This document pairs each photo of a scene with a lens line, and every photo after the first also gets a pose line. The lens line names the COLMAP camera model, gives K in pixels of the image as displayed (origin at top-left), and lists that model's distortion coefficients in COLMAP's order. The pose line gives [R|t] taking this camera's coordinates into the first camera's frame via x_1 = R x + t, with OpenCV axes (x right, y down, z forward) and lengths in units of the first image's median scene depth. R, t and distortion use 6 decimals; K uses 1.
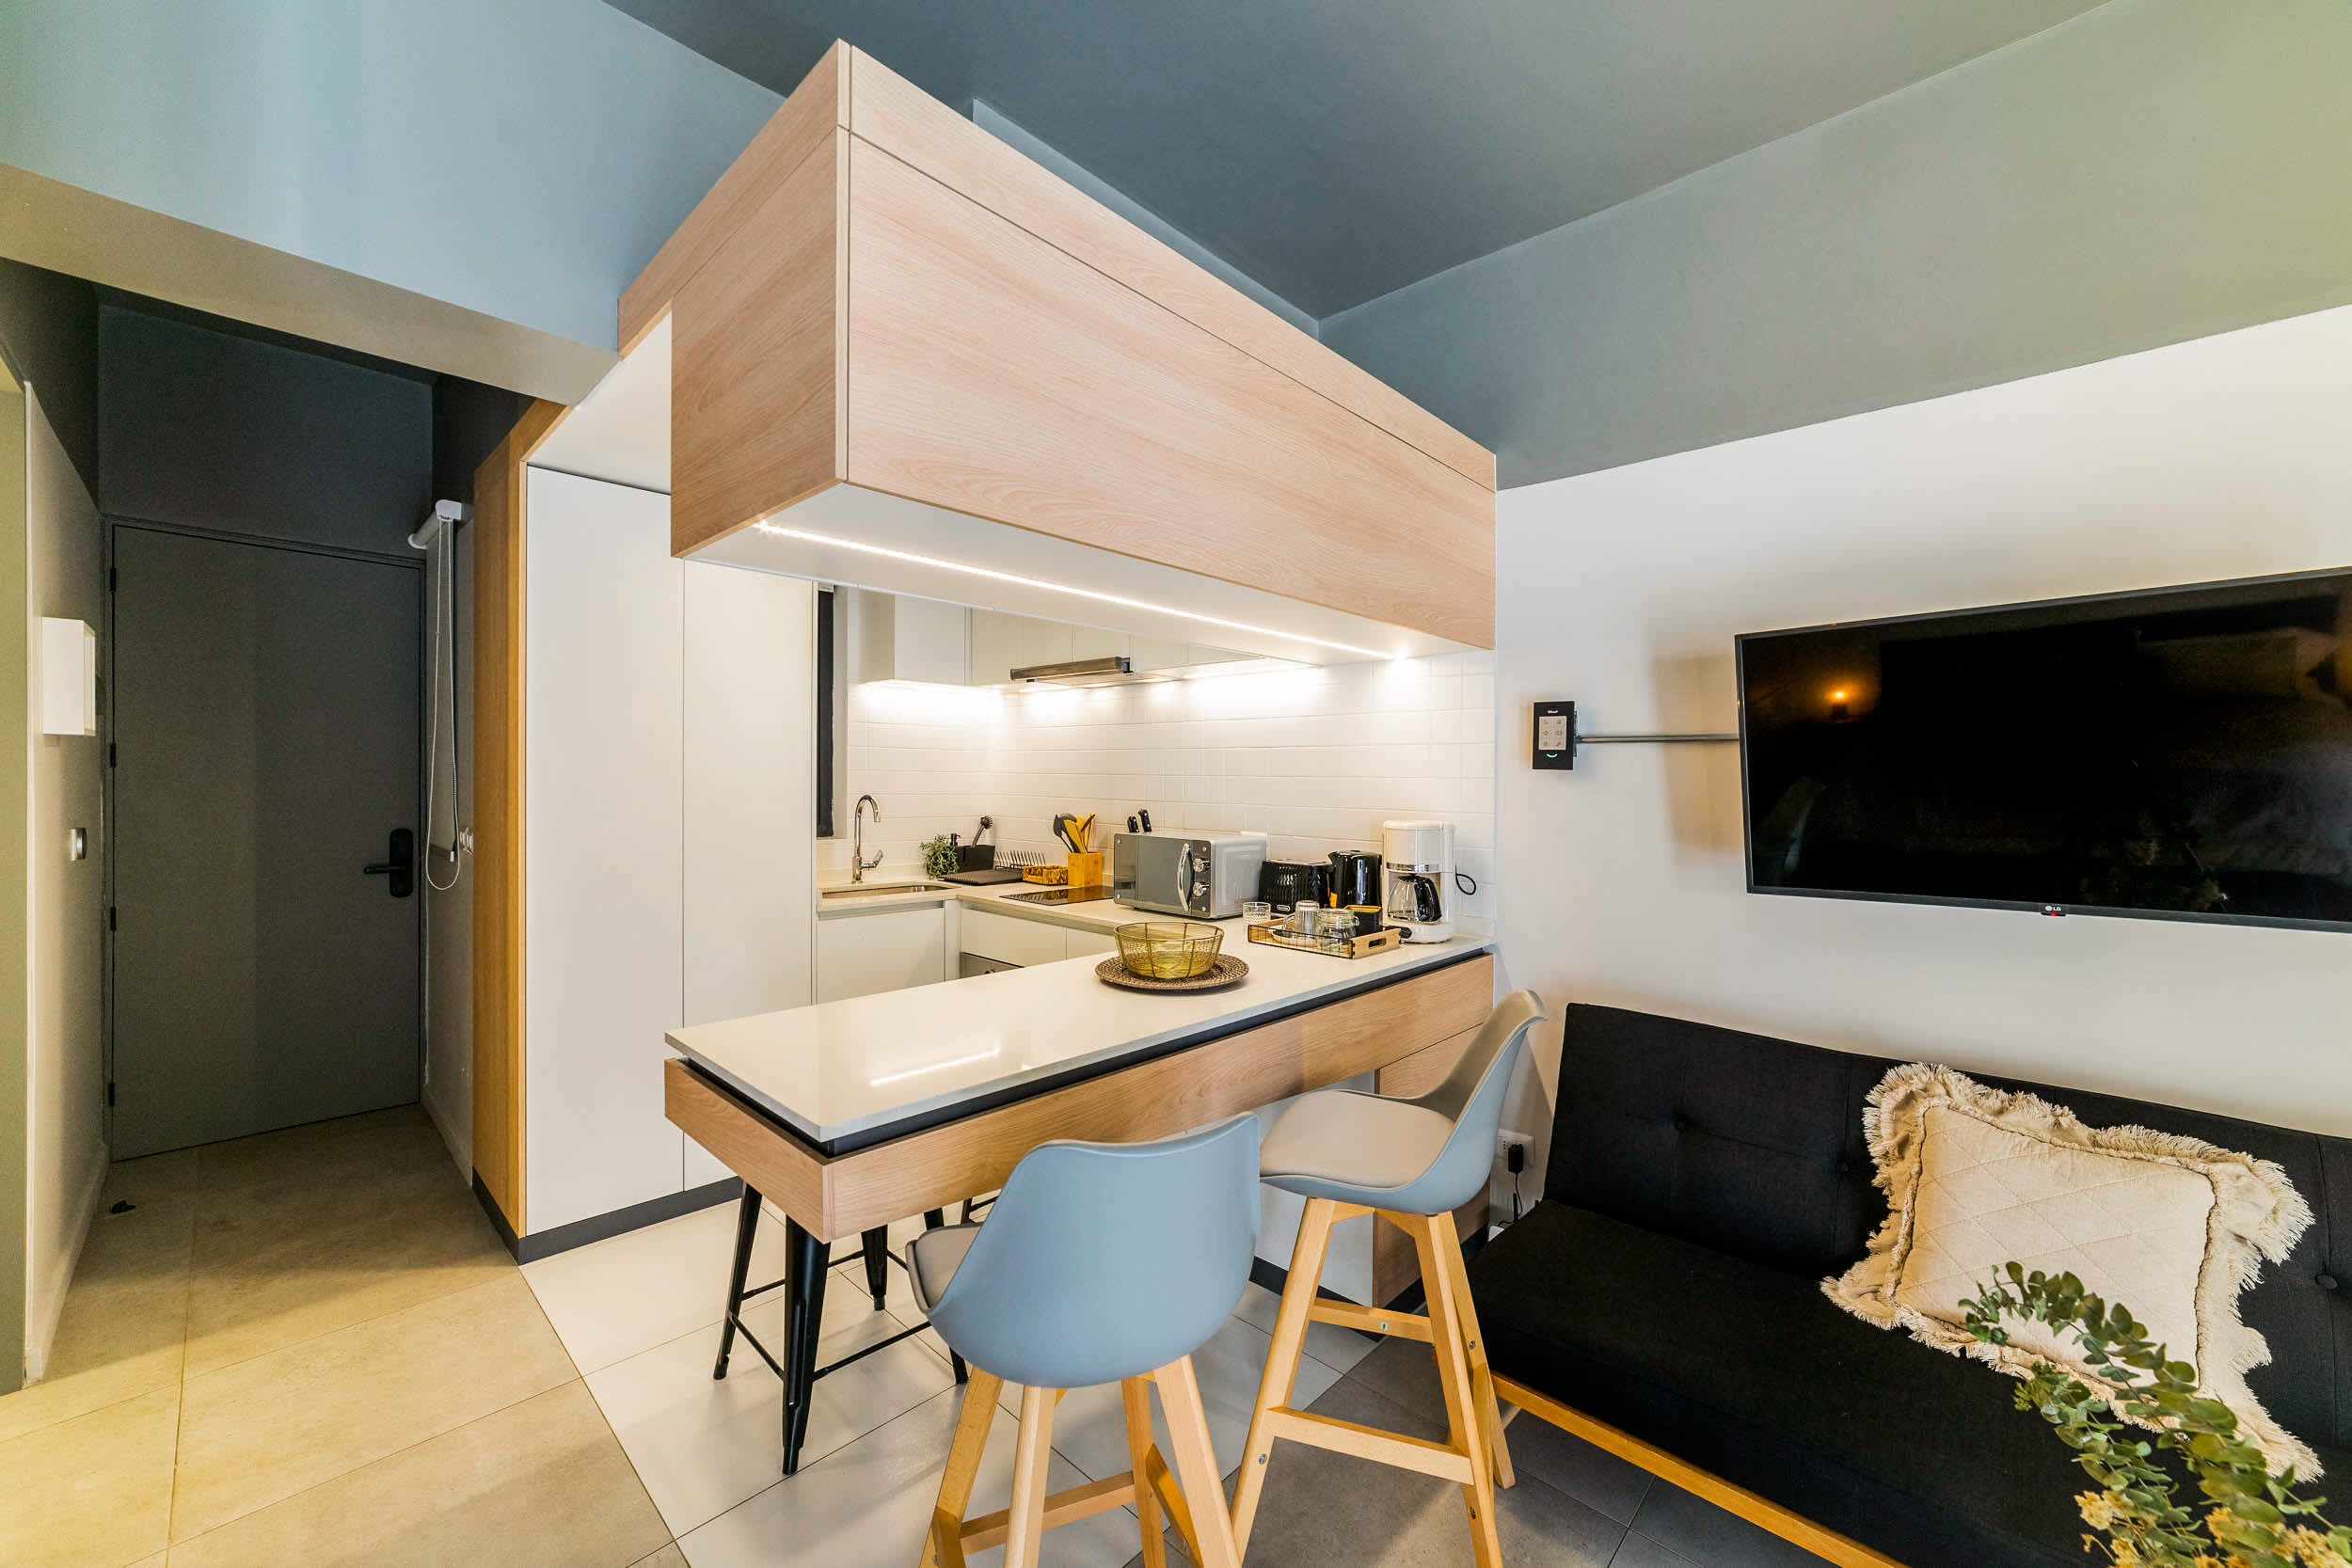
lens RADIAL K [[915.4, 0, 1183.9], [0, 915.4, 777.8], [0, 0, 1]] dist [-0.003779, 0.000406]
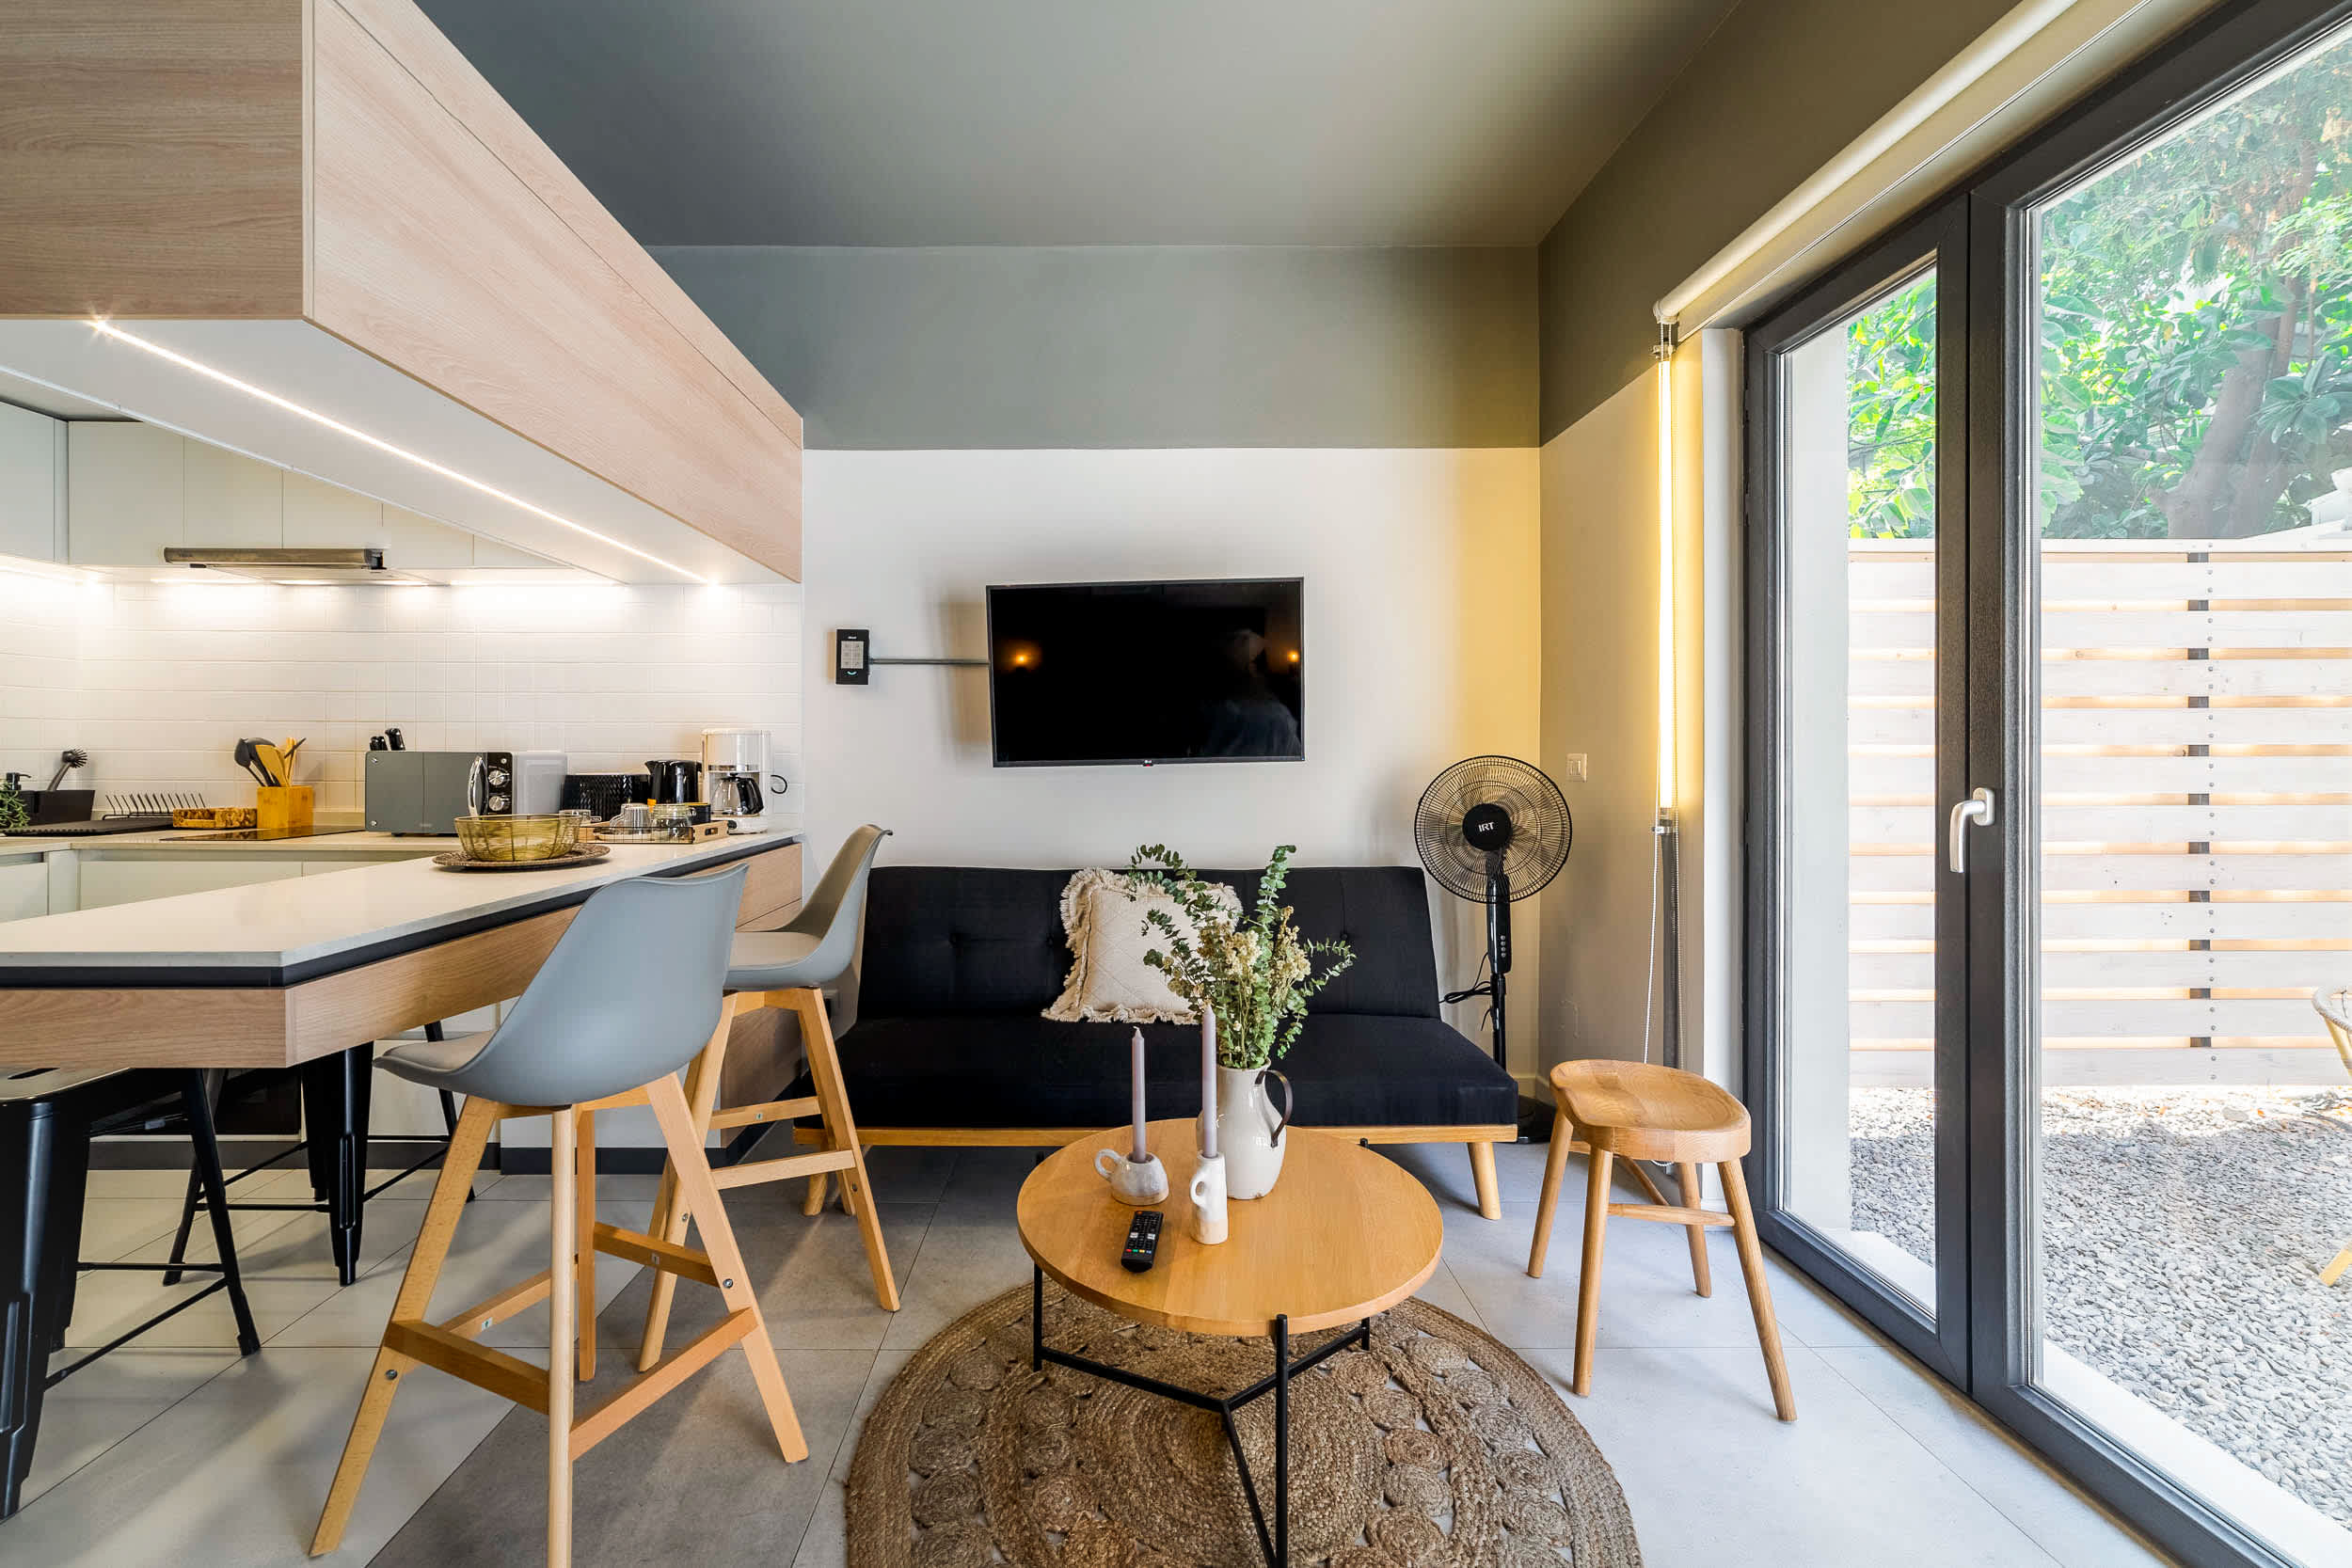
lens RADIAL K [[974.6, 0, 1122.9], [0, 974.6, 750.6], [0, 0, 1]] dist [-0.014371, 0.001732]
pose [[0.731972, -0.001994, 0.681332, -0.212817], [0.004457, 0.999988, -0.001862, 0.079980], [-0.681320, 0.004400, 0.731972, -0.197060]]
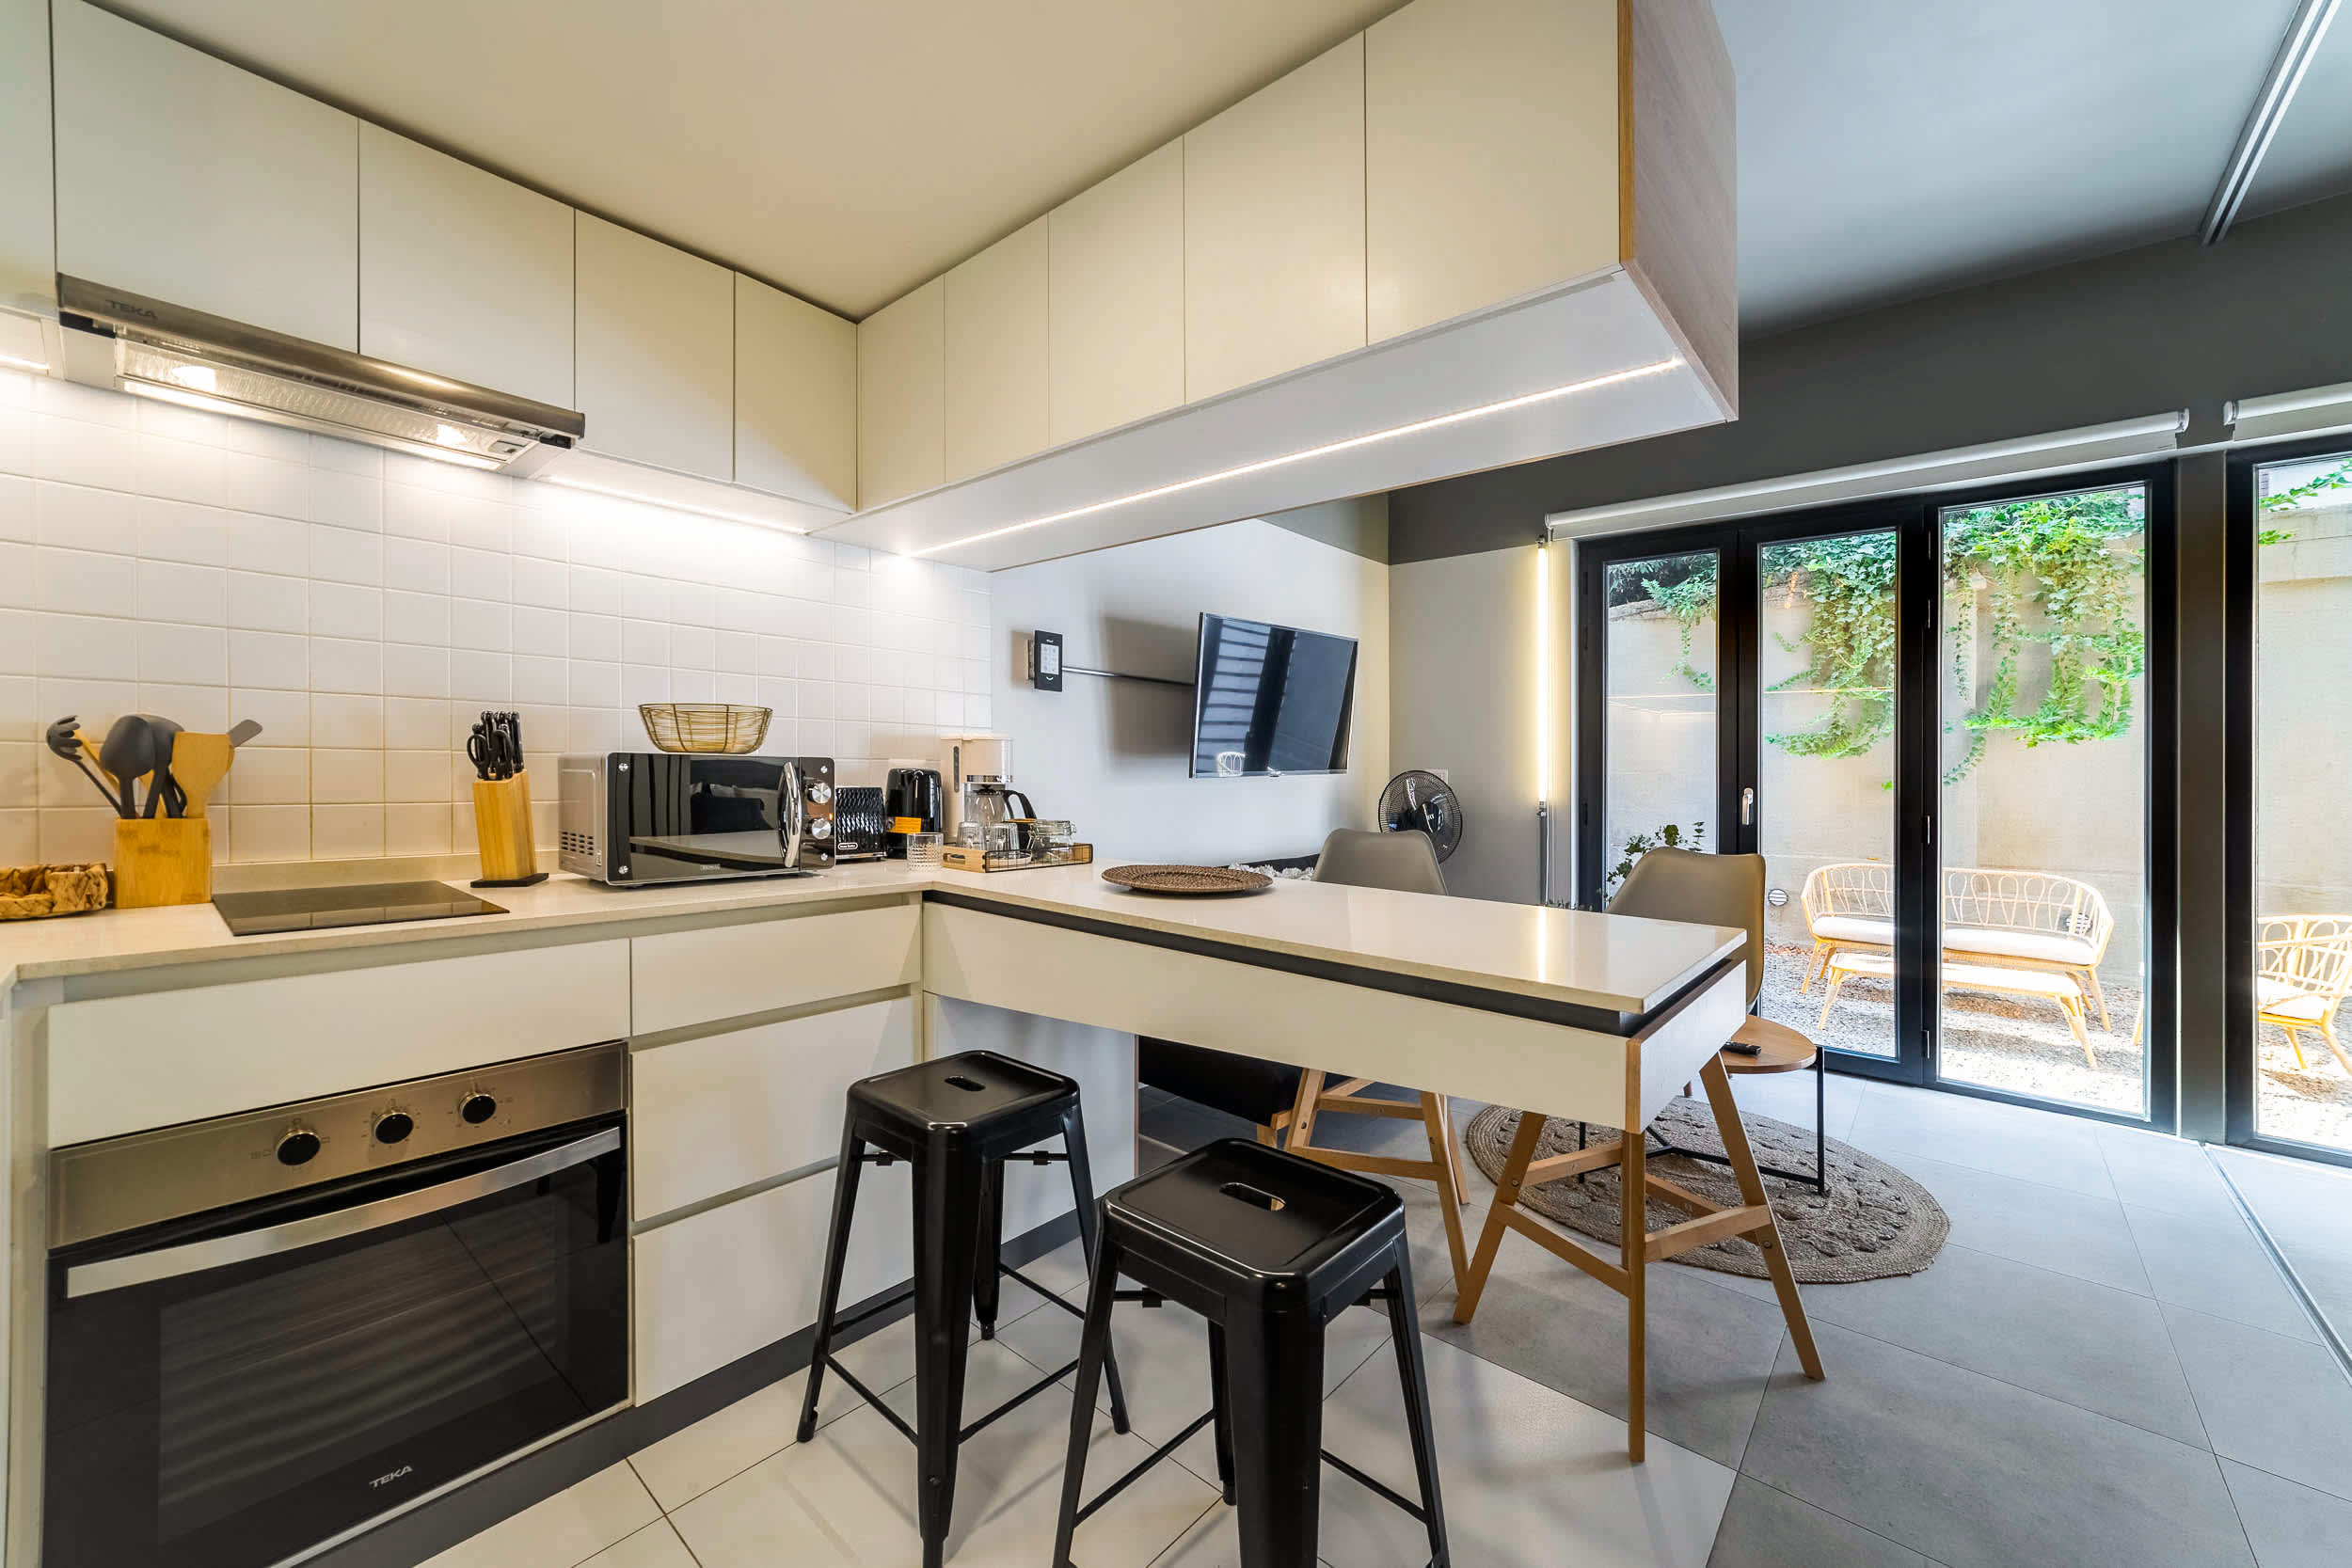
lens RADIAL K [[915.4, 0, 1177.2], [0, 915.4, 771.4], [0, 0, 1]] dist [-0.003779, 0.000406]
pose [[-0.043832, -0.009007, 0.998998, -0.738332], [-0.009349, 0.999919, 0.008605, 0.078846], [-0.998995, -0.008963, -0.043913, 0.841936]]
